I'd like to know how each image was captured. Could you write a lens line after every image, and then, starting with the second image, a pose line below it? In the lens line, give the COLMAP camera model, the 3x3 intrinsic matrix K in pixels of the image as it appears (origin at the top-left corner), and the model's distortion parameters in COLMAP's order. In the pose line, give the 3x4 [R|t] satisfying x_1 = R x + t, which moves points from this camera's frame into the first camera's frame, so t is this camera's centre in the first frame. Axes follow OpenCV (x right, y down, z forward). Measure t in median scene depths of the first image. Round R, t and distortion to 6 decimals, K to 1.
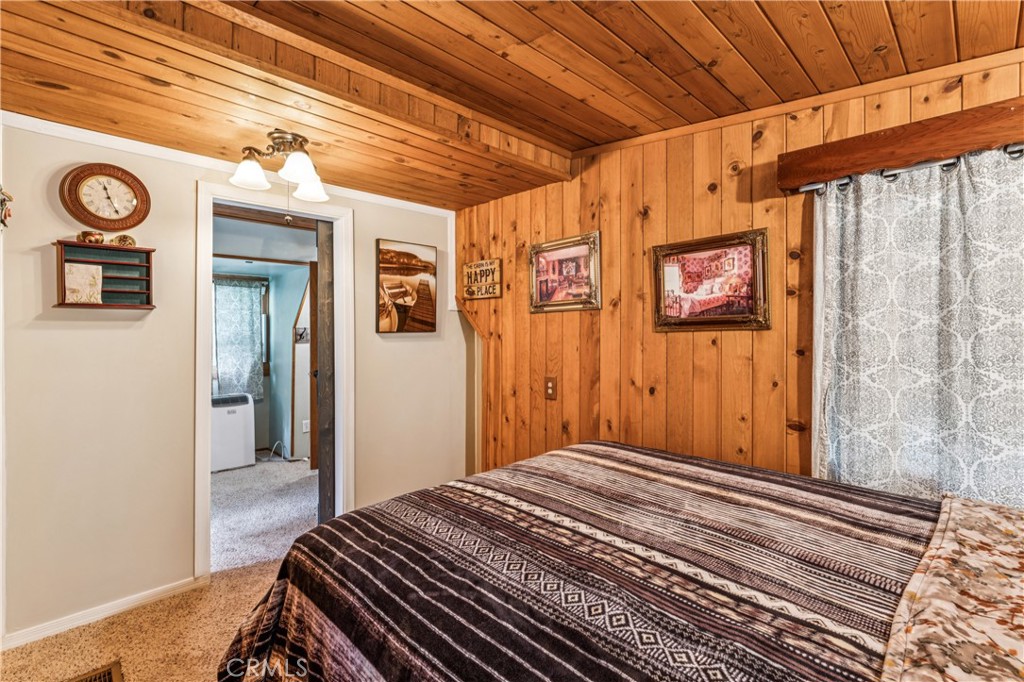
lens RADIAL K [[468.2, 0, 516.0], [0, 468.2, 332.7], [0, 0, 1]] dist [-0.004488, 0.001562]
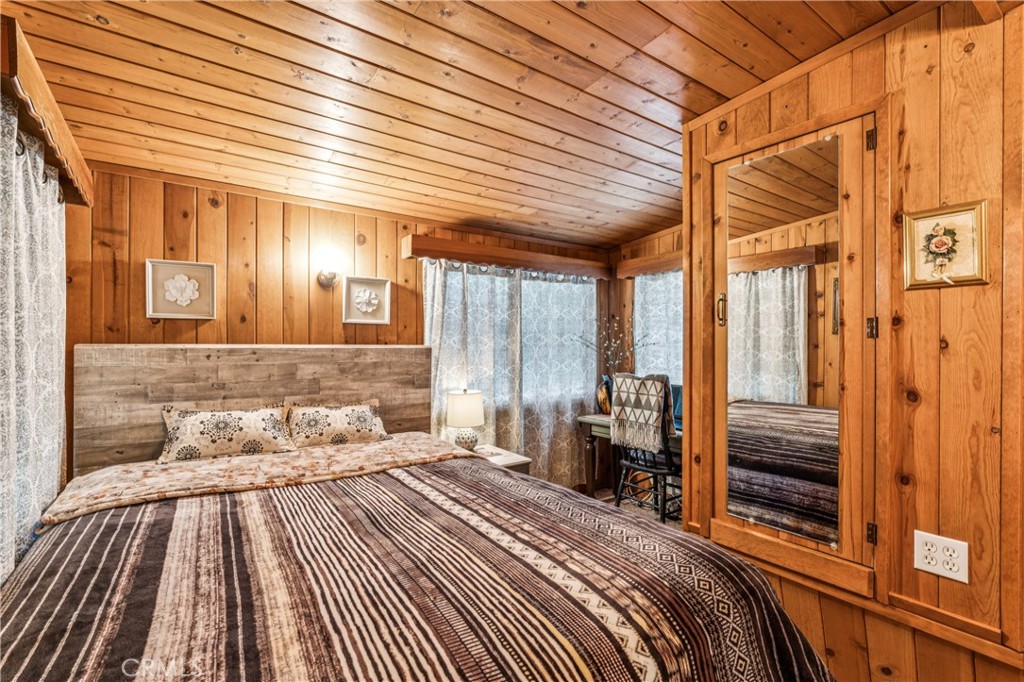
lens RADIAL K [[468.2, 0, 516.0], [0, 468.2, 342.6], [0, 0, 1]] dist [-0.004488, 0.001562]
pose [[-0.987556, 0.005191, 0.157181, -0.132172], [0.007255, 0.999895, 0.012562, -0.004360], [-0.157099, 0.013546, -0.987490, 1.761328]]
